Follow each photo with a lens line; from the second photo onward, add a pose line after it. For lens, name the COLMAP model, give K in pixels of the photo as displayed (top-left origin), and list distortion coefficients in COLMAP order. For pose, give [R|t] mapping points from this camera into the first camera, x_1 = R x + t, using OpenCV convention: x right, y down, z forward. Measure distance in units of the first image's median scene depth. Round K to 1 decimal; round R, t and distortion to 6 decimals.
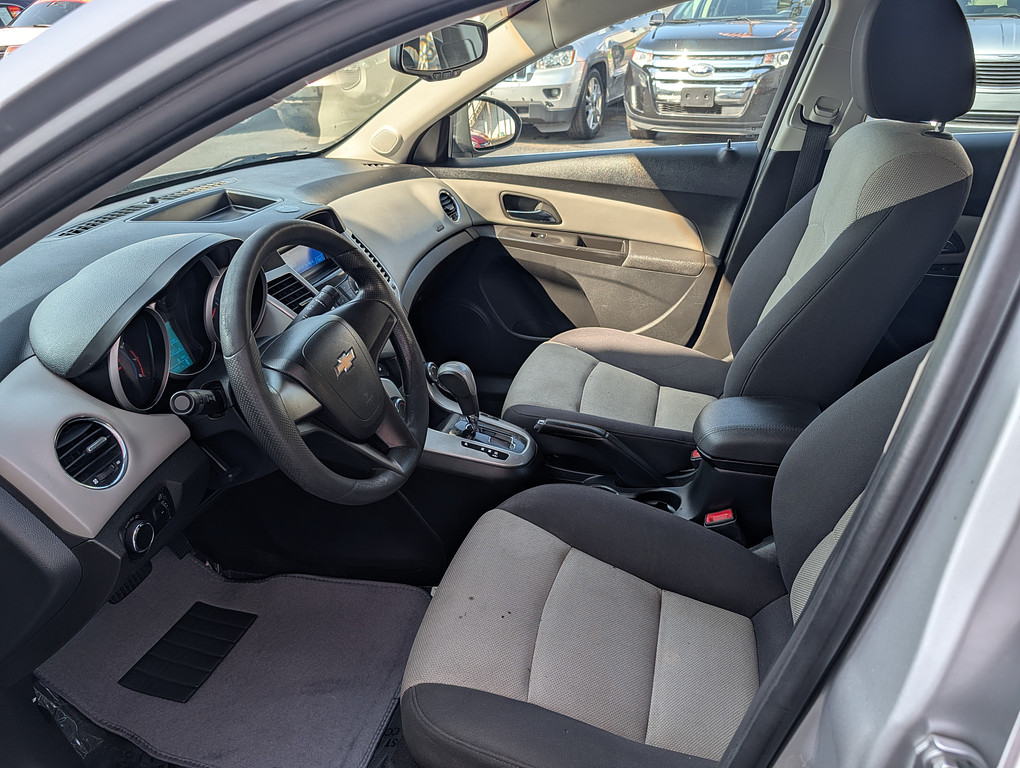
lens RADIAL K [[732.1, 0, 510.0], [0, 732.1, 384.0], [0, 0, 1]] dist [0.003549, -0.001451]
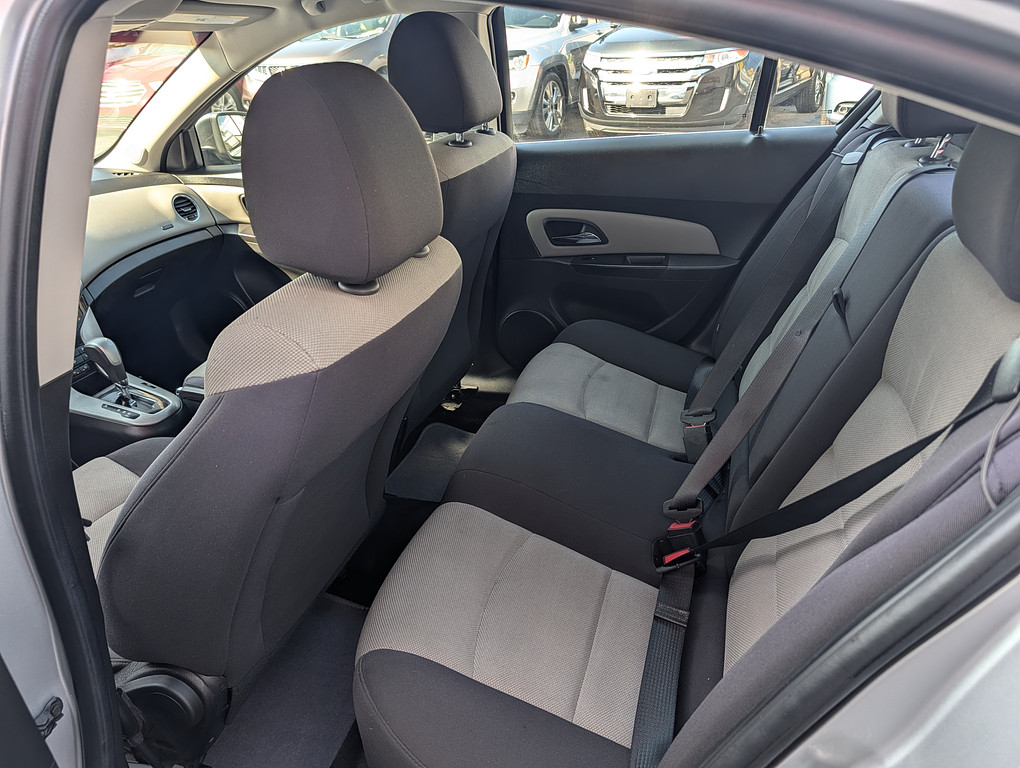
lens RADIAL K [[732.1, 0, 510.0], [0, 732.1, 384.0], [0, 0, 1]] dist [0.003549, -0.001451]
pose [[0.998366, -0.000685, -0.057139, 0.128281], [0.000598, 0.999999, -0.001540, 0.009224], [0.057140, 0.001503, 0.998365, -0.031195]]
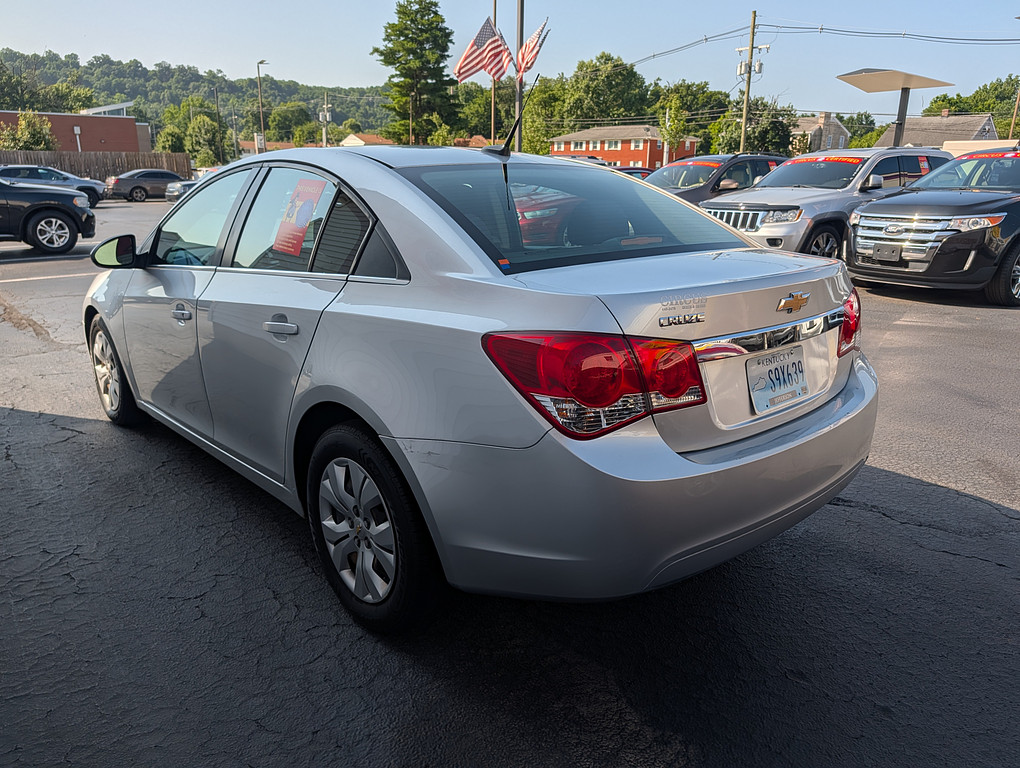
lens RADIAL K [[732.1, 0, 510.0], [0, 732.1, 384.0], [0, 0, 1]] dist [0.003549, -0.001451]
pose [[0.823621, 0.166186, -0.542246, 0.416232], [-0.263044, 0.958983, -0.105634, 0.074593], [0.502450, 0.229637, 0.833553, -0.185201]]
